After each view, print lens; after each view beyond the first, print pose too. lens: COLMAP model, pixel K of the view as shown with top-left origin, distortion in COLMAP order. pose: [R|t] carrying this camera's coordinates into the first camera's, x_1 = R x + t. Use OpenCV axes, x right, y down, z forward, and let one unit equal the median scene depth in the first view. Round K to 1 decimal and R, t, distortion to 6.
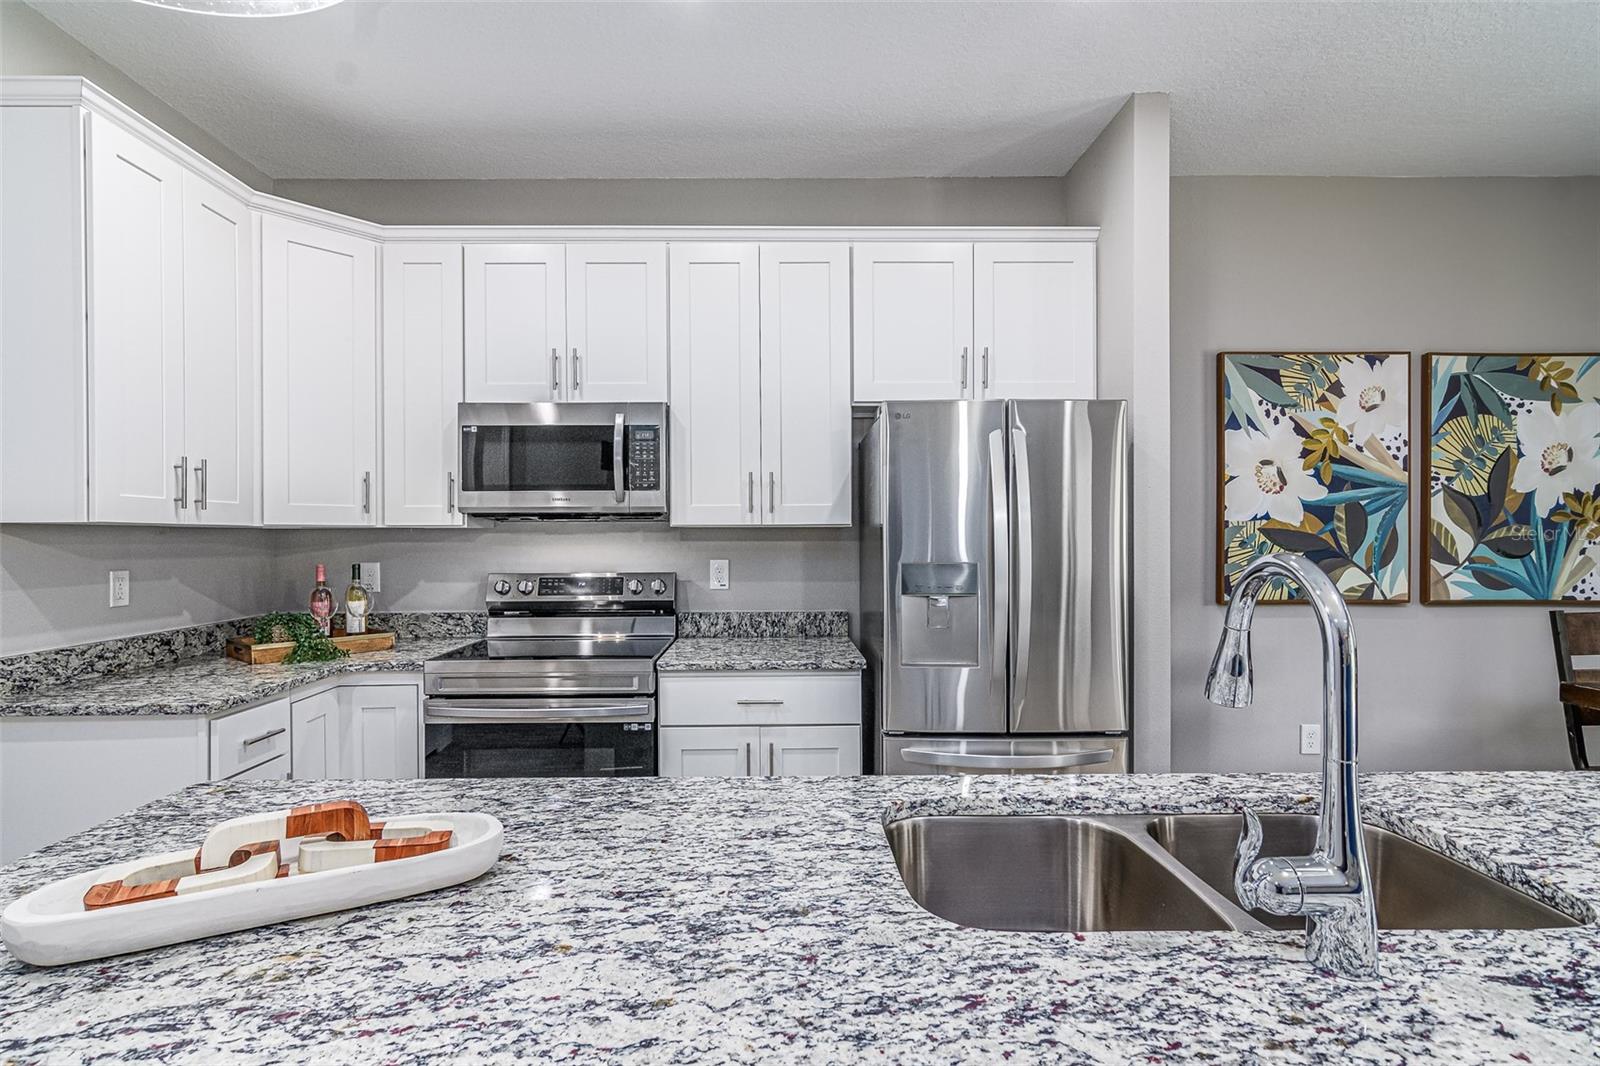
lens RADIAL K [[768.3, 0, 781.4], [0, 768.3, 538.3], [0, 0, 1]] dist [0.000960, 0.001256]
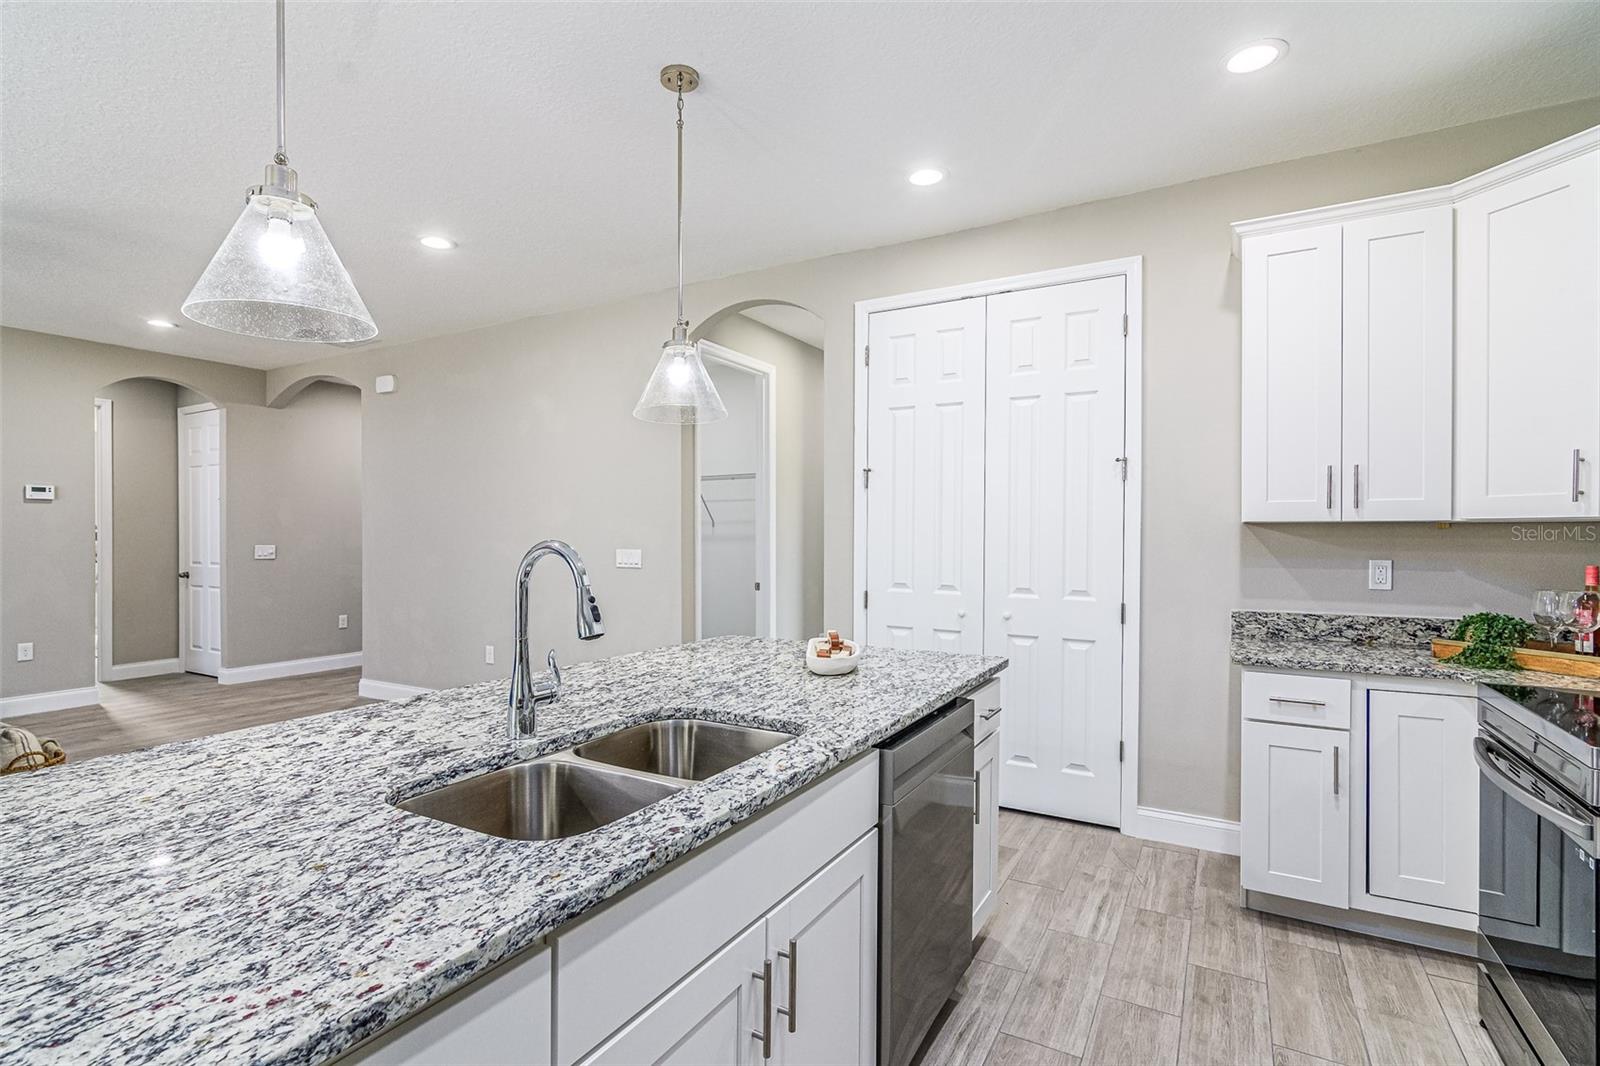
lens RADIAL K [[768.3, 0, 781.4], [0, 768.3, 538.3], [0, 0, 1]] dist [0.000960, 0.001256]
pose [[-0.511577, 0.005526, -0.859219, 1.217968], [-0.001085, 0.999974, 0.007077, 0.001146], [0.859237, 0.004553, -0.511558, 1.507642]]
